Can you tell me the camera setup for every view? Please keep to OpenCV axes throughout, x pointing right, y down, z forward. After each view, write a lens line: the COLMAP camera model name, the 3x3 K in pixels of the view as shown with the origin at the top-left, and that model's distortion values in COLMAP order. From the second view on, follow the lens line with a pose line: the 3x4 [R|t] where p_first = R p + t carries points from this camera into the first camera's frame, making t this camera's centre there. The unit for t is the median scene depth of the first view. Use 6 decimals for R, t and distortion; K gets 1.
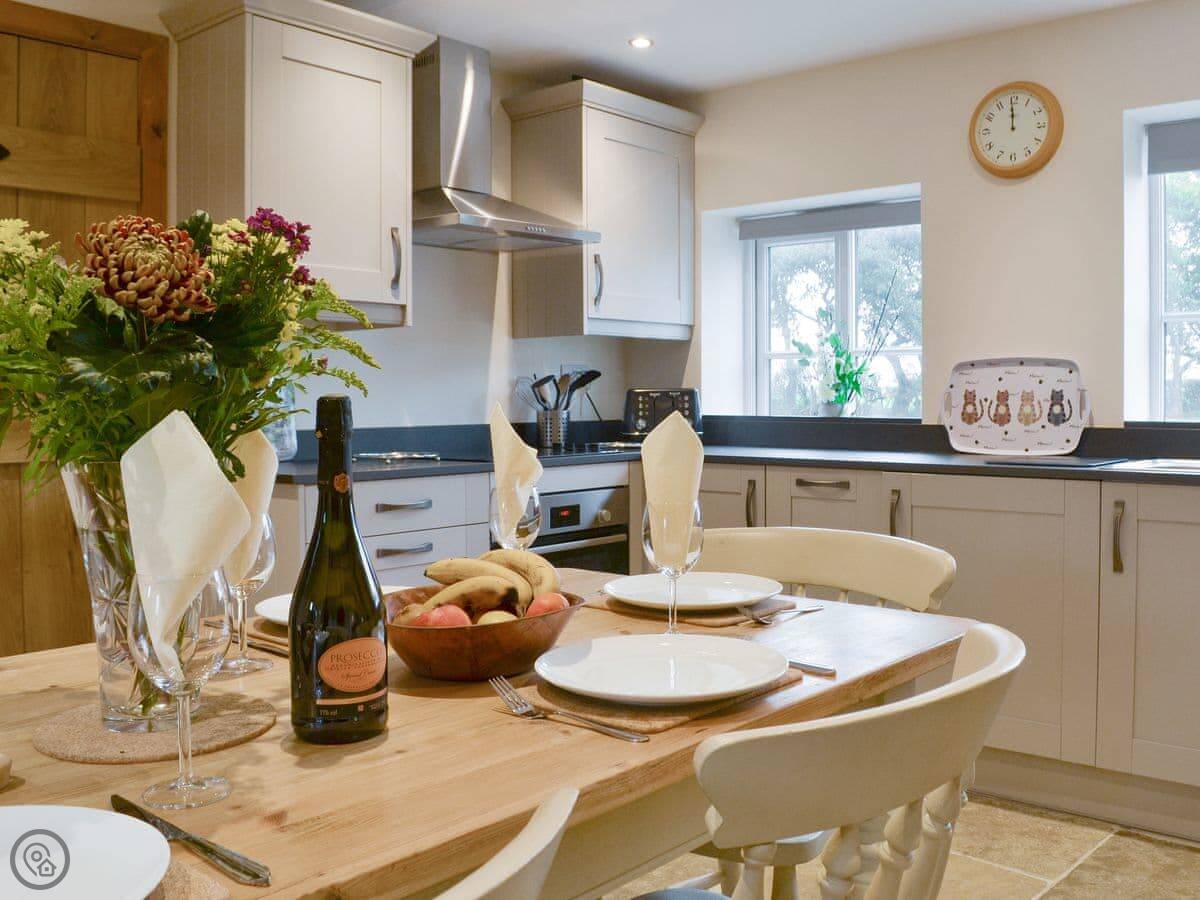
lens RADIAL K [[1112.6, 0, 600.0], [0, 1112.6, 450.0], [0, 0, 1]] dist [-0.044154, -0.001910]
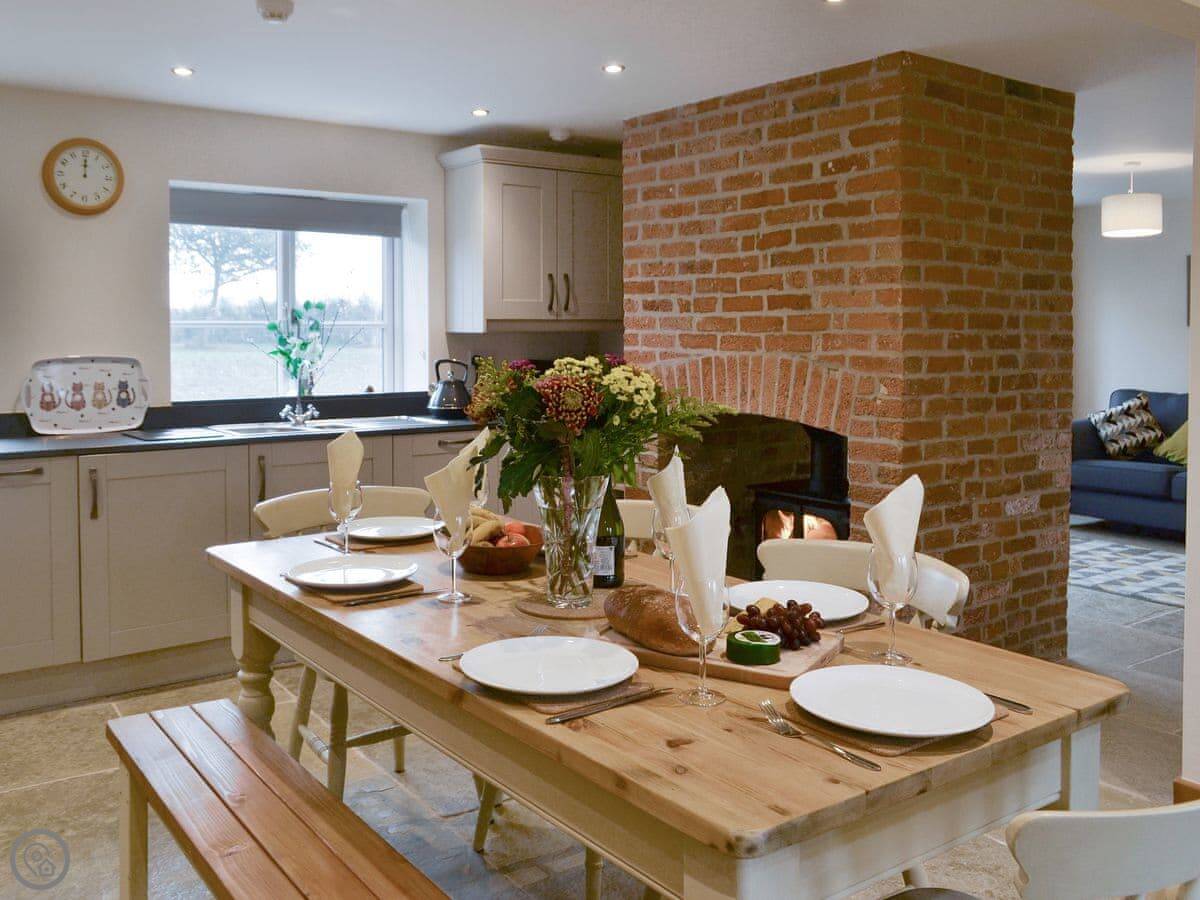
lens RADIAL K [[1112.6, 0, 600.0], [0, 1112.6, 450.0], [0, 0, 1]] dist [-0.044154, -0.001910]
pose [[0.229997, -0.105957, 0.967406, -0.734929], [0.049340, 0.994046, 0.097145, -0.071532], [-0.971940, 0.025389, 0.233855, 0.136441]]
